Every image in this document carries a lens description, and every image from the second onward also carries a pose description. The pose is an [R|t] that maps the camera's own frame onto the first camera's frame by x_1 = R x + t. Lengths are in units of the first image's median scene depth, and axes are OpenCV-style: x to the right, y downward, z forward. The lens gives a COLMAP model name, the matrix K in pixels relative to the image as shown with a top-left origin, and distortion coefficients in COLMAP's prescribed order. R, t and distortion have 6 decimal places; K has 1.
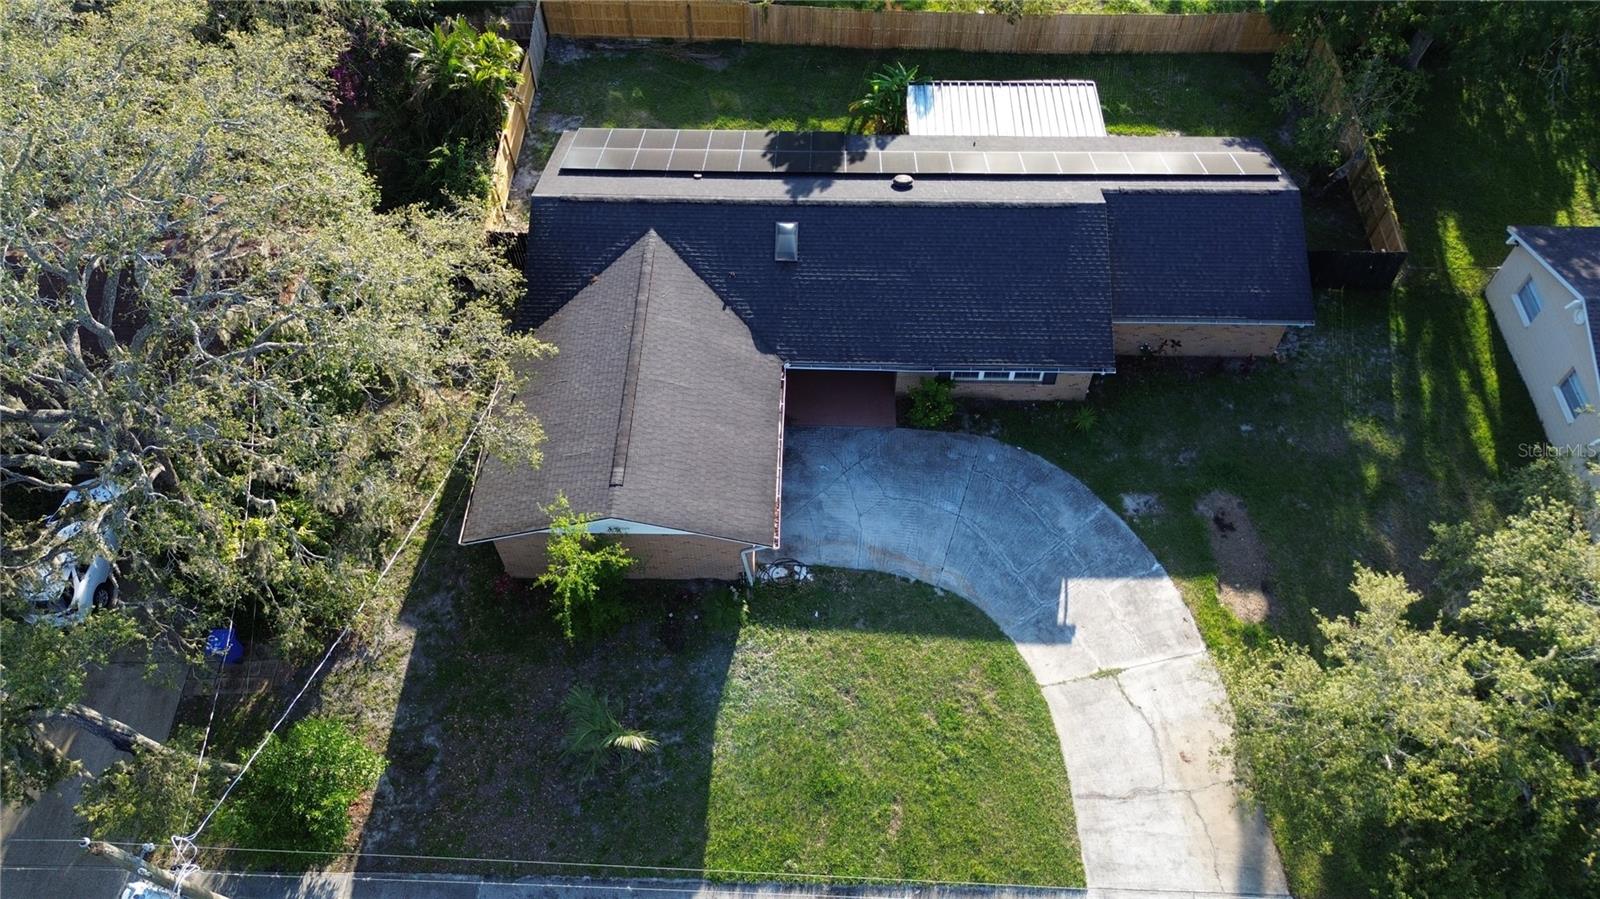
lens RADIAL K [[1125.3, 0, 800.0], [0, 1125.3, 449.5], [0, 0, 1]] dist [0.060140, -0.036142]
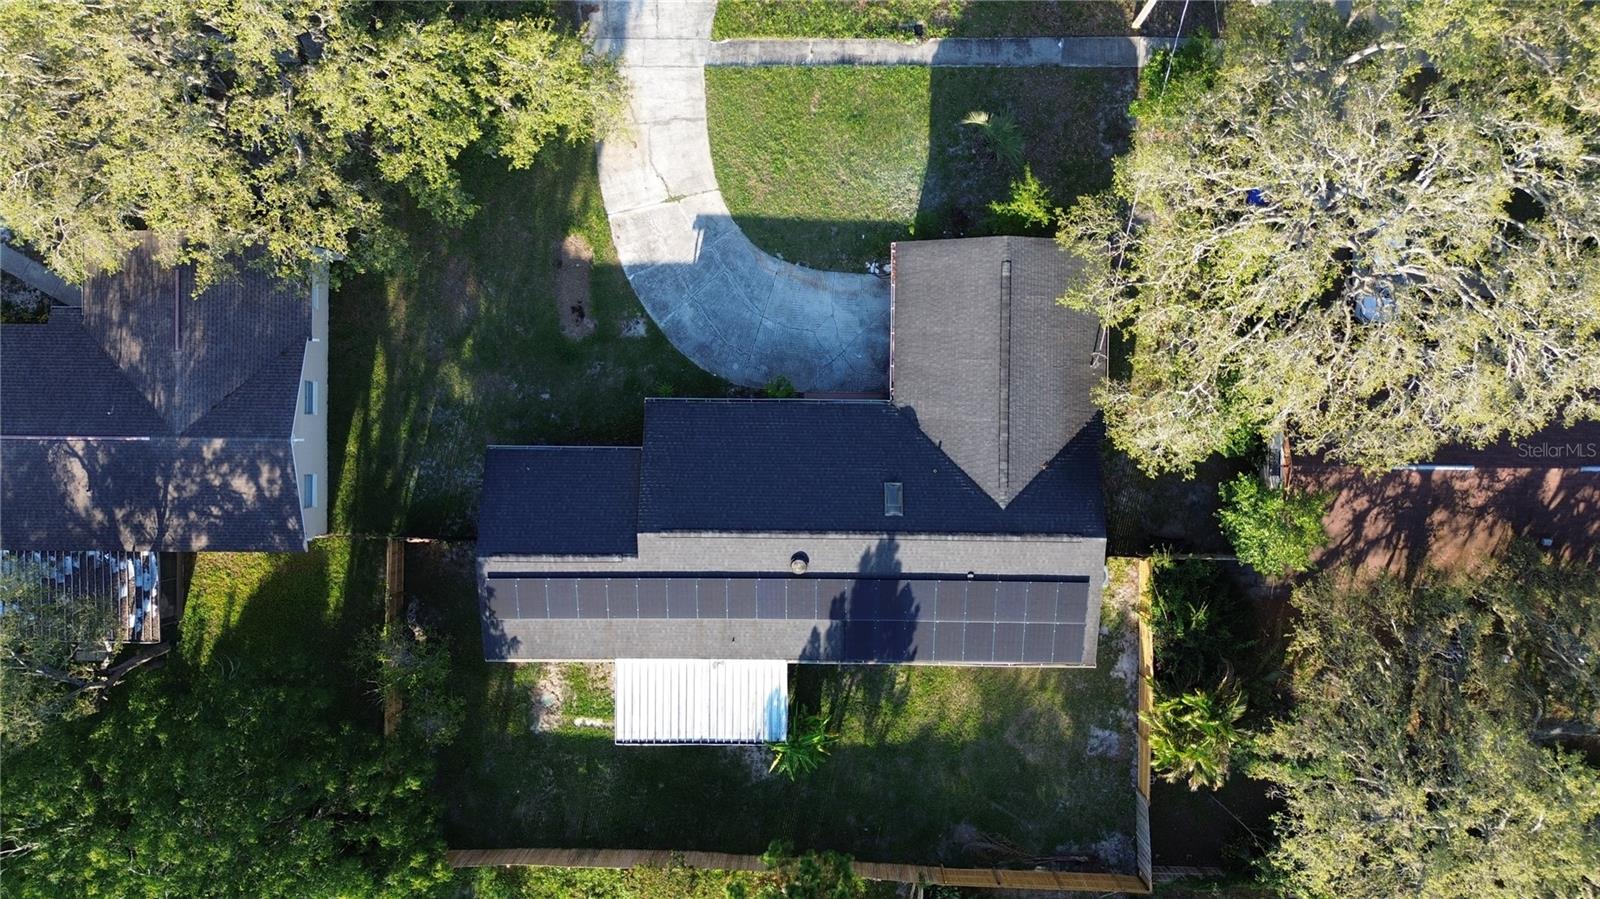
lens RADIAL K [[1125.3, 0, 800.0], [0, 1125.3, 449.5], [0, 0, 1]] dist [0.060140, -0.036142]
pose [[-0.999496, 0.017561, 0.026435, 0.058647], [0.000664, -0.821207, 0.570630, -0.858824], [0.031729, 0.570360, 0.820781, -0.056050]]
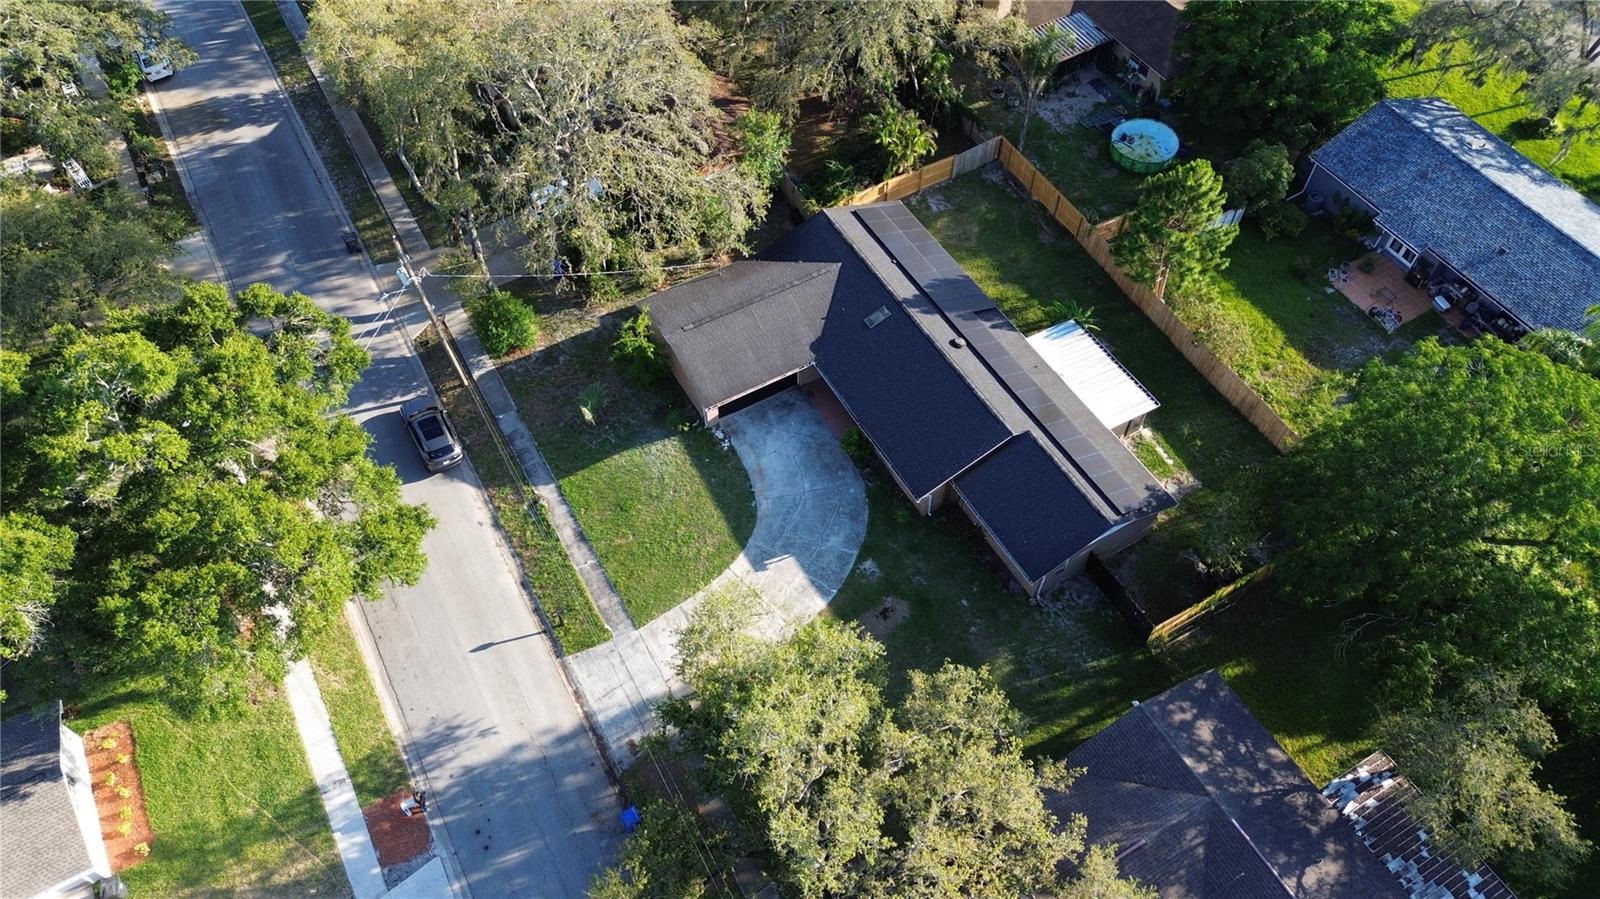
lens RADIAL K [[1134.8, 0, 801.7], [0, 1134.8, 442.7], [0, 0, 1]] dist [0.054394, -0.031616]
pose [[0.519370, 0.694882, -0.497387, 0.909248], [-0.700421, 0.679600, 0.218070, -0.350300], [0.489557, 0.235121, 0.839674, -0.433682]]
